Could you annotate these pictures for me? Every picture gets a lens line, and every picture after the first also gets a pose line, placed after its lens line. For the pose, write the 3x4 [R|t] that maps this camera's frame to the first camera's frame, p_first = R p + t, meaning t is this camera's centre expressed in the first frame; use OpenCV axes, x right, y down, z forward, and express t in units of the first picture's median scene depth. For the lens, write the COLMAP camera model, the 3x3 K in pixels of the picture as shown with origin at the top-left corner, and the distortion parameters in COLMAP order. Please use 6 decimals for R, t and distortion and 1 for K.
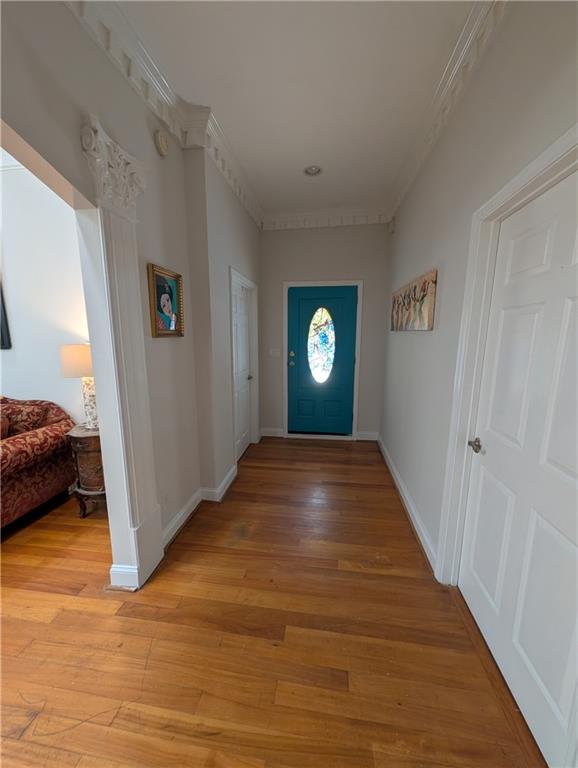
lens RADIAL K [[296.0, 0, 293.0], [0, 296.0, 385.7], [0, 0, 1]] dist [0.000889, 0.000135]
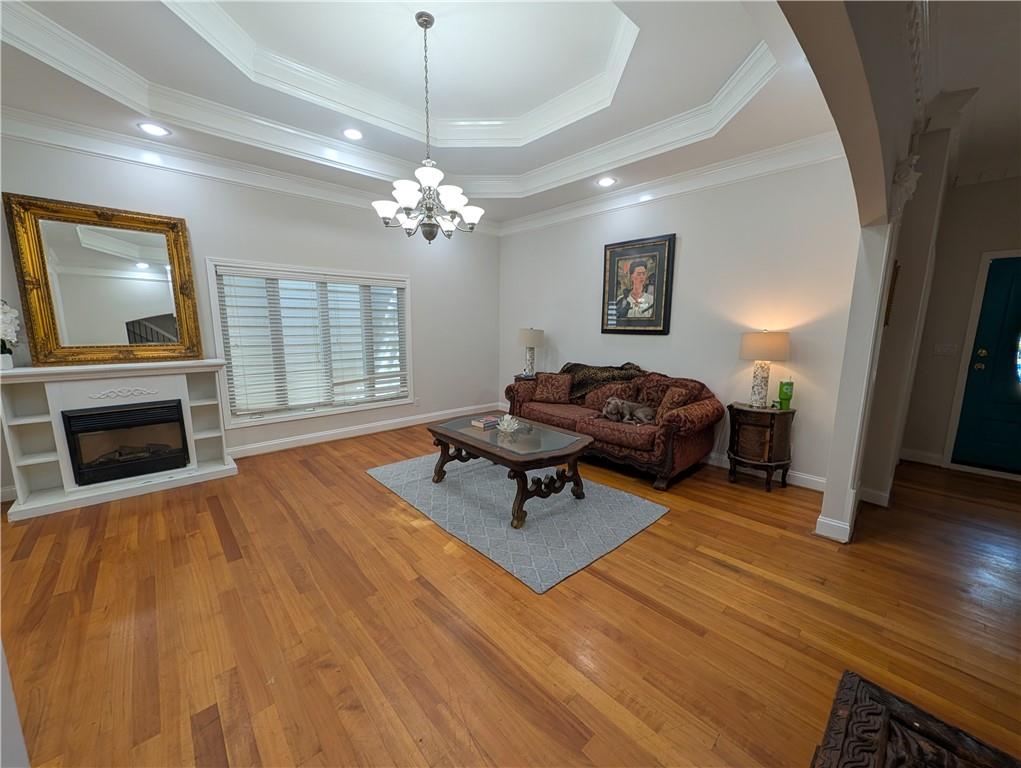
lens RADIAL K [[393.5, 0, 508.6], [0, 393.5, 386.2], [0, 0, 1]] dist [0.000889, 0.000135]
pose [[0.764128, 0.104193, -0.636594, -0.458542], [-0.114523, 0.993104, 0.025077, 0.140567], [0.634817, 0.053743, 0.770791, -0.778641]]
